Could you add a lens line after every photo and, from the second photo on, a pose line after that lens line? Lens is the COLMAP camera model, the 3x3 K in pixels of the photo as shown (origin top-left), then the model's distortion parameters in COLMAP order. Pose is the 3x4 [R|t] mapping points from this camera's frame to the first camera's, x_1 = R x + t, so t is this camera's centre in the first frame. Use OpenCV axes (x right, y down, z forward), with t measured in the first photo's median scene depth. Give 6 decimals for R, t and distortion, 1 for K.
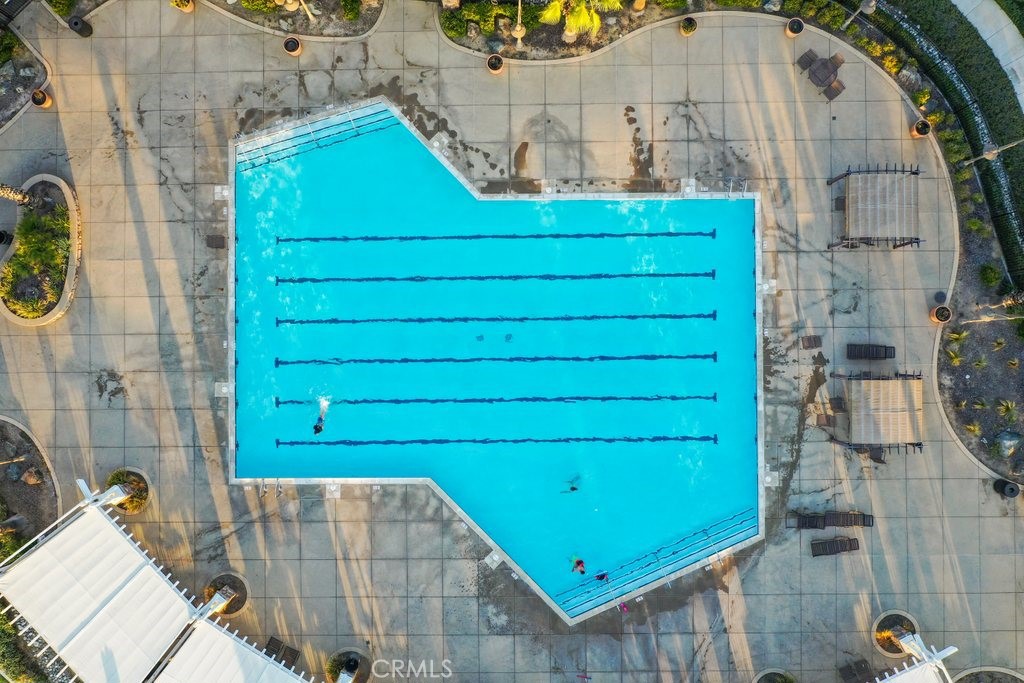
lens RADIAL K [[796.4, 0, 512.2], [0, 796.4, 341.1], [0, 0, 1]] dist [-0.013547, 0.002116]
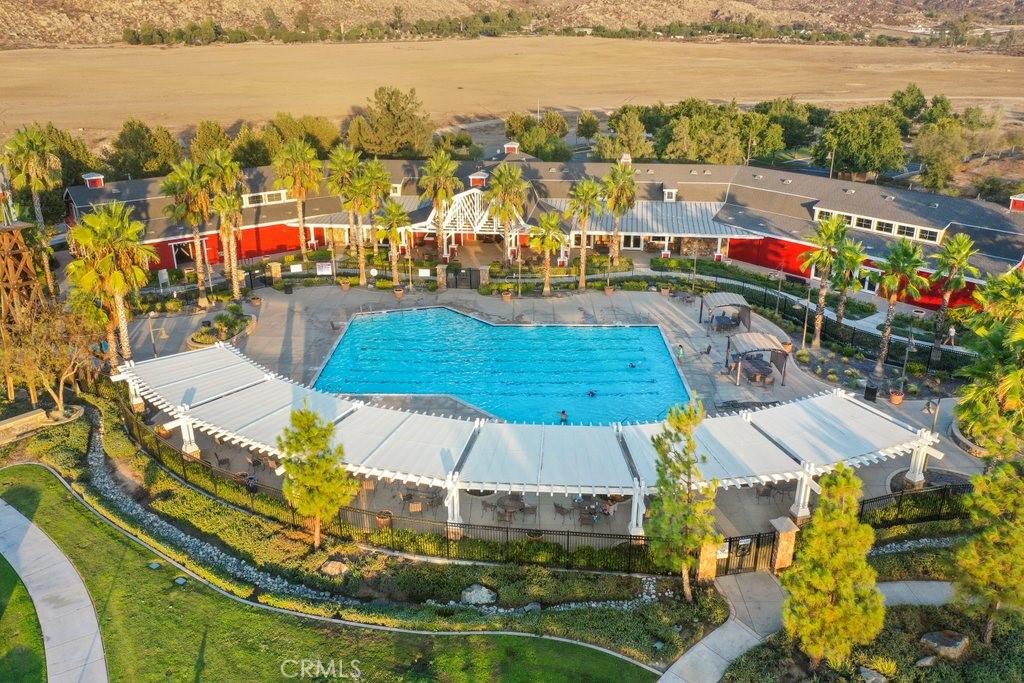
lens RADIAL K [[796.4, 0, 511.4], [0, 796.4, 341.4], [0, 0, 1]] dist [-0.013547, 0.002116]
pose [[0.999685, 0.013254, -0.021326, 0.030938], [-0.024748, 0.376694, -0.926007, 1.402029], [-0.004240, 0.926243, 0.376903, 0.395223]]
